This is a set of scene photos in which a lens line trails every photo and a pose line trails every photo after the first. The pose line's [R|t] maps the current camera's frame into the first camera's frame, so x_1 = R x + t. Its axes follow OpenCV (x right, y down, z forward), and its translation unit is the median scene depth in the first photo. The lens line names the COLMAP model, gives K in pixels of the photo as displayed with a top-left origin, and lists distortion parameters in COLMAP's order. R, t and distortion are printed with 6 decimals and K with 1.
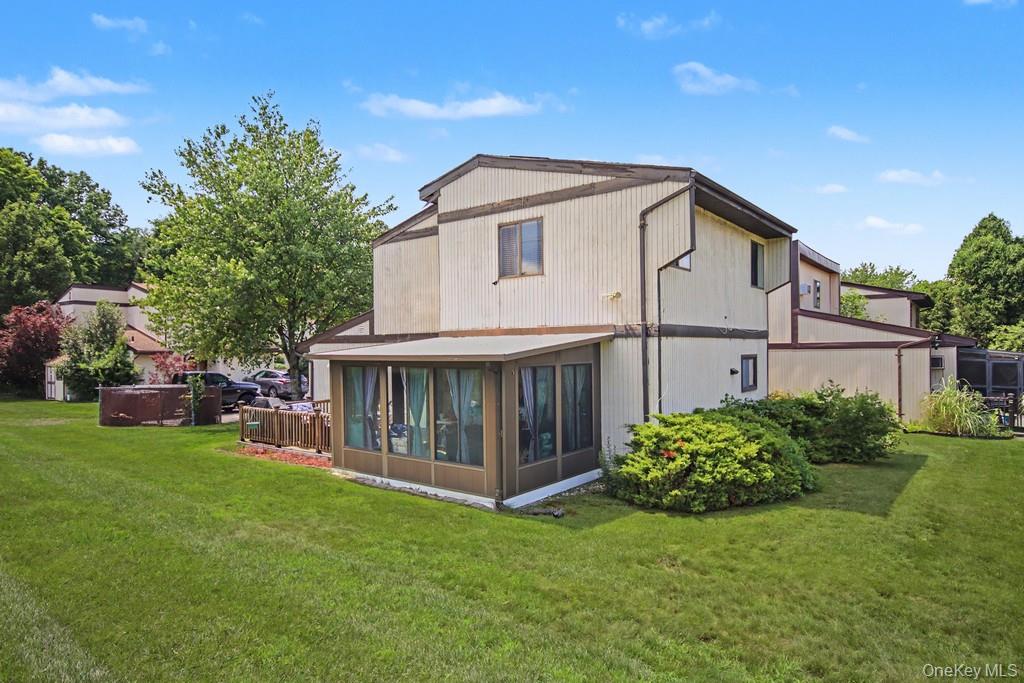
lens RADIAL K [[592.8, 0, 516.3], [0, 592.8, 355.5], [0, 0, 1]] dist [-0.001932, -0.000572]
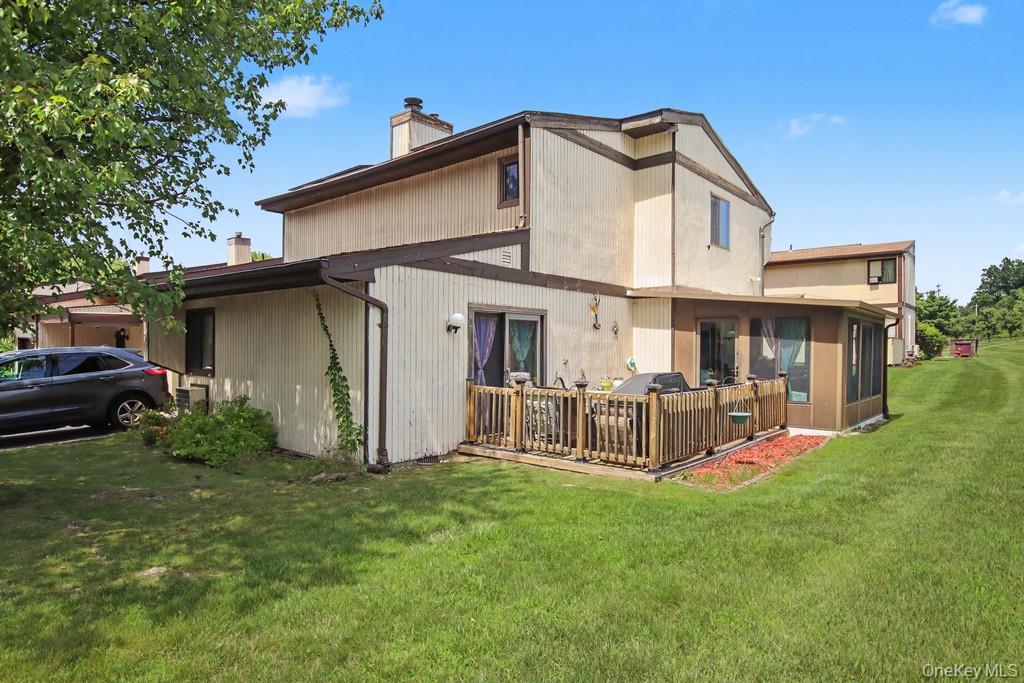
lens RADIAL K [[592.8, 0, 507.3], [0, 592.8, 351.2], [0, 0, 1]] dist [-0.001932, -0.000572]
pose [[0.063120, 0.006364, 0.997986, -1.193212], [0.004664, 0.999967, -0.006672, 0.071128], [-0.997995, 0.005076, 0.063088, 1.405223]]
